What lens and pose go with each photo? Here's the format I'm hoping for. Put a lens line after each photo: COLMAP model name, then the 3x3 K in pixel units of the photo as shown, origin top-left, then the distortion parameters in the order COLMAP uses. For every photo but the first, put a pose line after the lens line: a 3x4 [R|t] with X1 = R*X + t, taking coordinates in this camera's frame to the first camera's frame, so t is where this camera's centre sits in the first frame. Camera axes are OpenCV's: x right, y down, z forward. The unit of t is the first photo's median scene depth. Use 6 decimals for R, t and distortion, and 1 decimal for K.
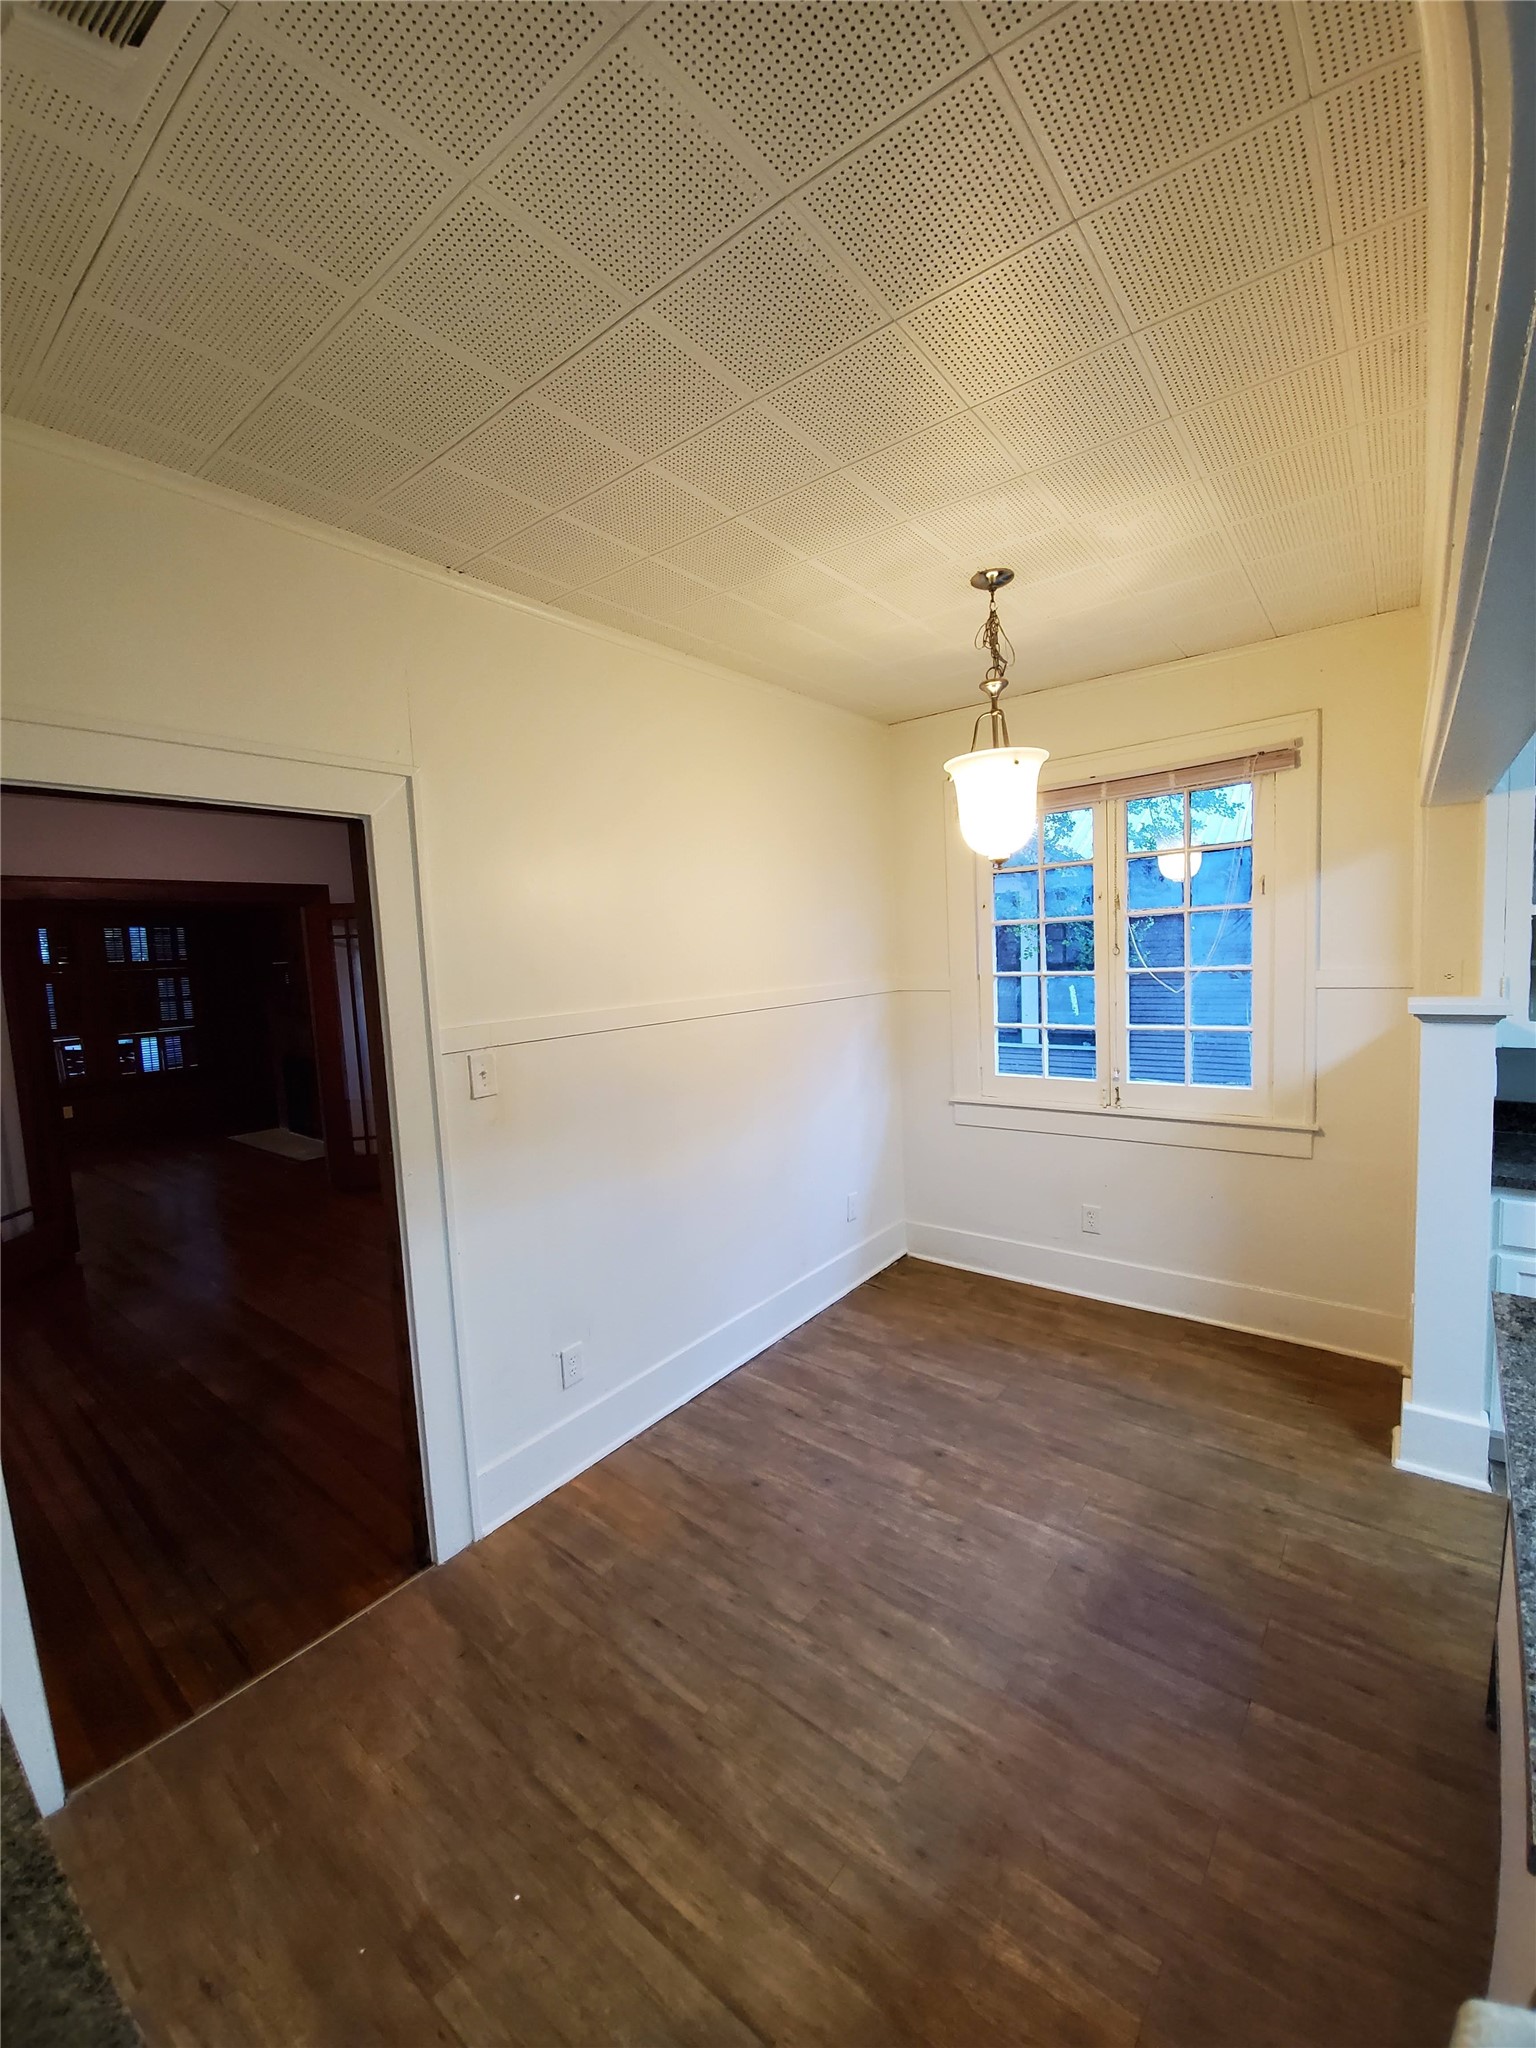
lens RADIAL K [[819.3, 0, 770.3], [0, 819.3, 1018.7], [0, 0, 1]] dist [-0.000012, -0.001748]
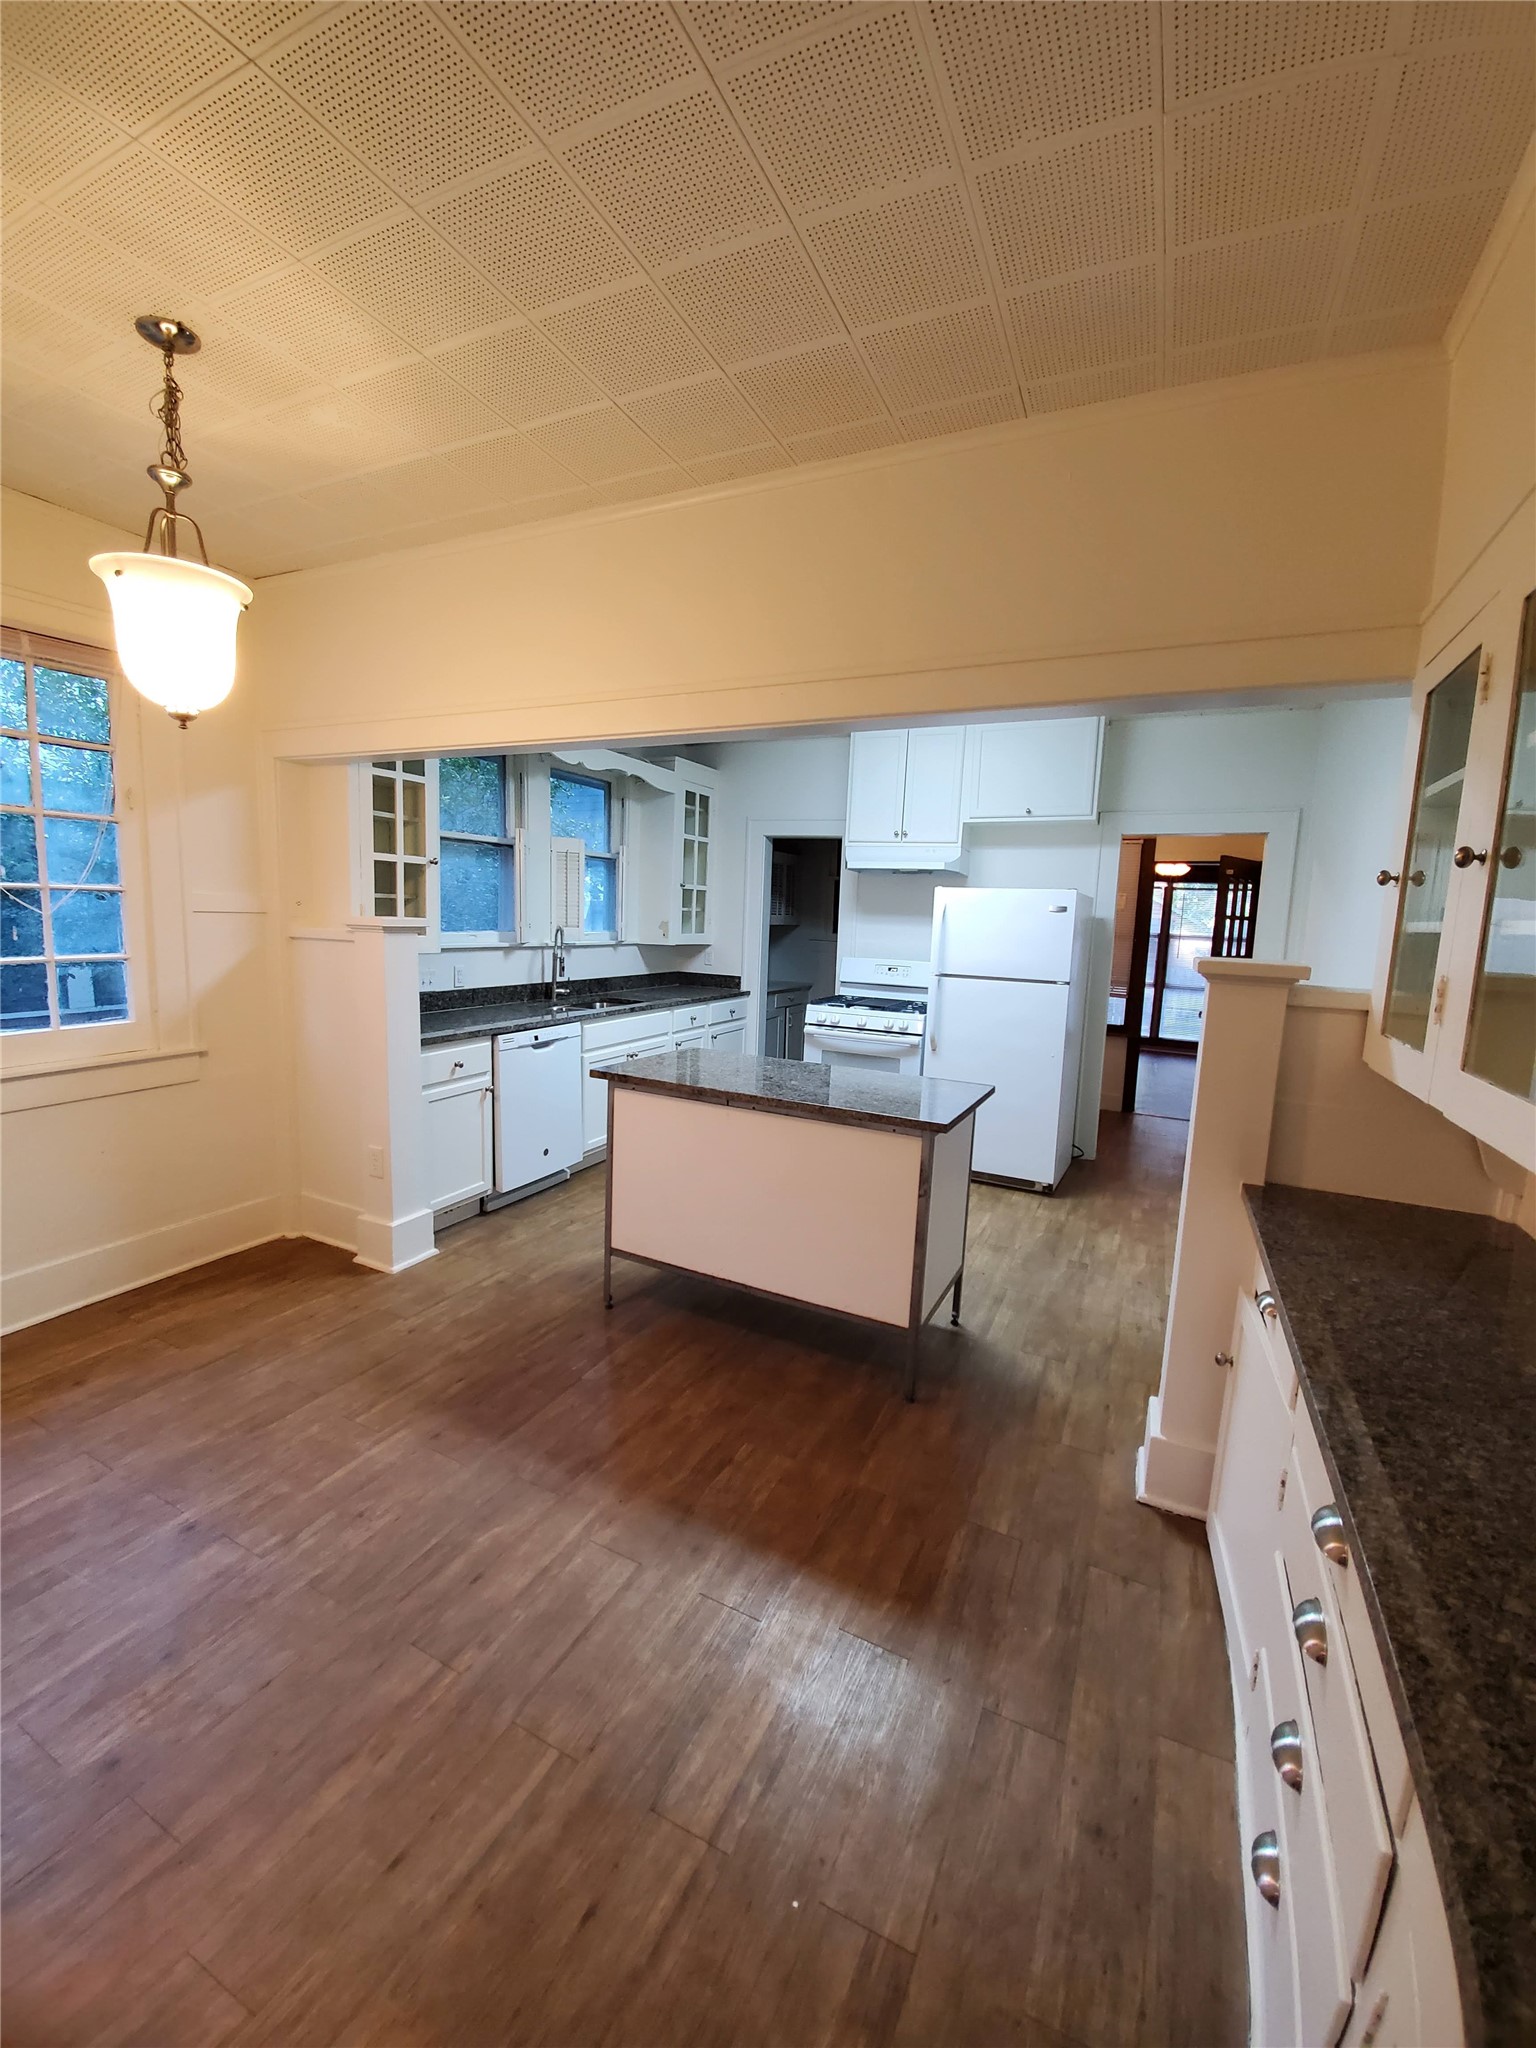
lens RADIAL K [[819.3, 0, 766.8], [0, 819.3, 1021.4], [0, 0, 1]] dist [-0.000012, -0.001748]
pose [[-0.208547, -0.095097, 0.973378, -0.642918], [0.064541, 0.991754, 0.110720, 0.042089], [-0.975880, 0.085913, -0.200690, 0.685870]]
